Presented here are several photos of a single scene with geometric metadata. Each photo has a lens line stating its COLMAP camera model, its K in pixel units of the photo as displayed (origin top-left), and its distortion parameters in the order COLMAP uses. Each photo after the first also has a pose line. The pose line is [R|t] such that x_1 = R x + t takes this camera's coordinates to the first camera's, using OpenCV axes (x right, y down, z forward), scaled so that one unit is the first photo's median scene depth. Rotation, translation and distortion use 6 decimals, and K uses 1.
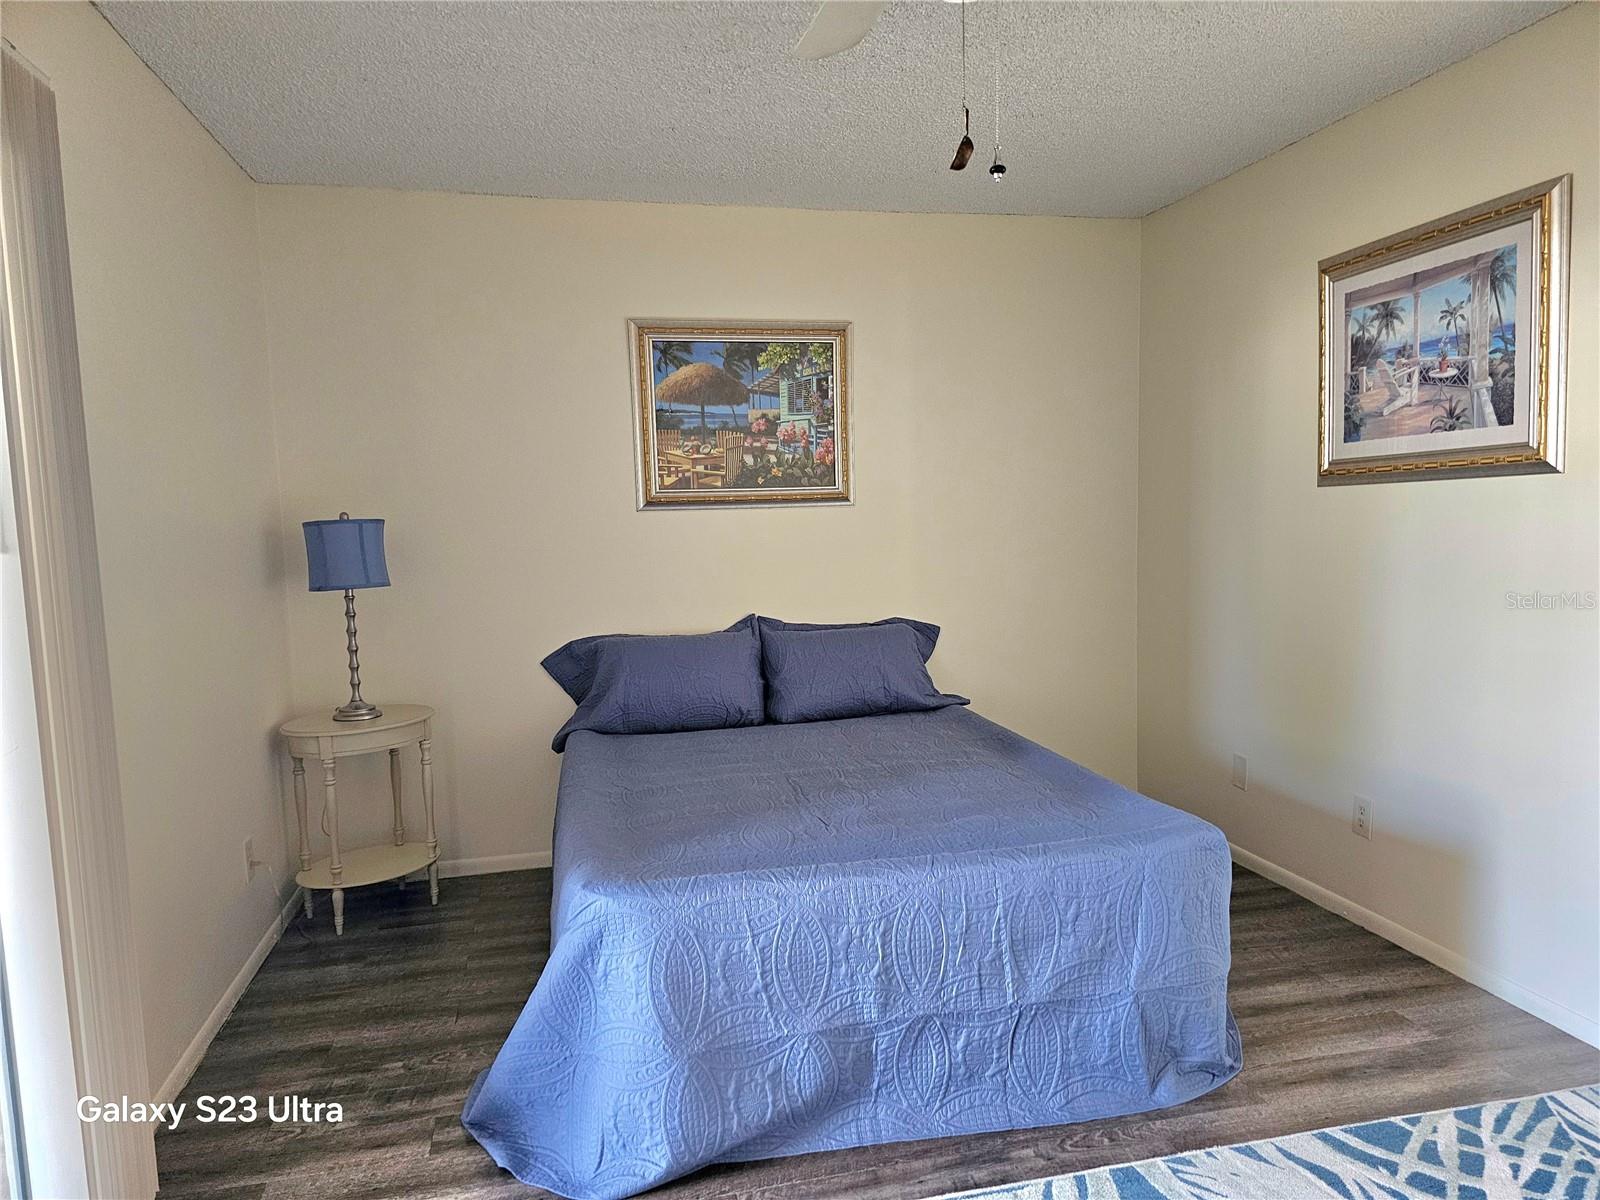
lens RADIAL K [[1073.9, 0, 797.0], [0, 1073.9, 608.9], [0, 0, 1]] dist [0.064583, -0.051204]
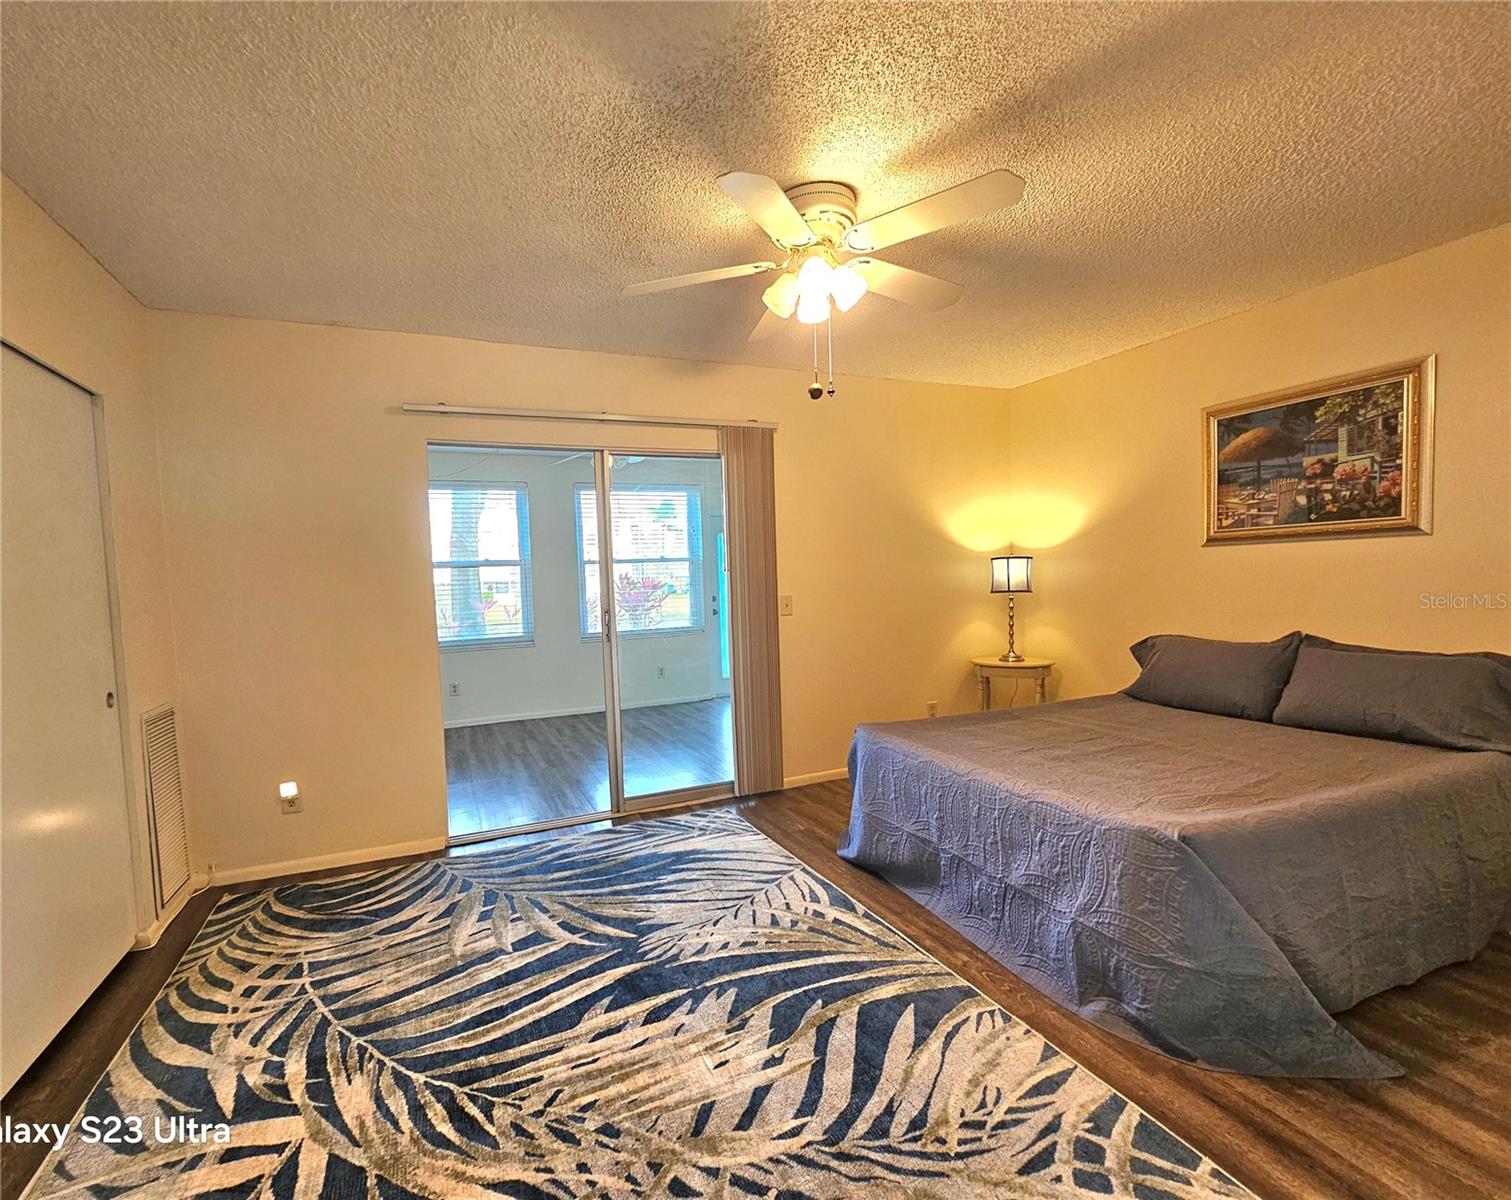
lens RADIAL K [[718.3, 0, 749.7], [0, 718.3, 601.8], [0, 0, 1]] dist [0.004098, 0.000420]
pose [[0.175491, 0.052515, -0.983079, 0.641627], [-0.058453, 0.997370, 0.042844, -0.025024], [0.982744, 0.049946, 0.178099, 0.265664]]
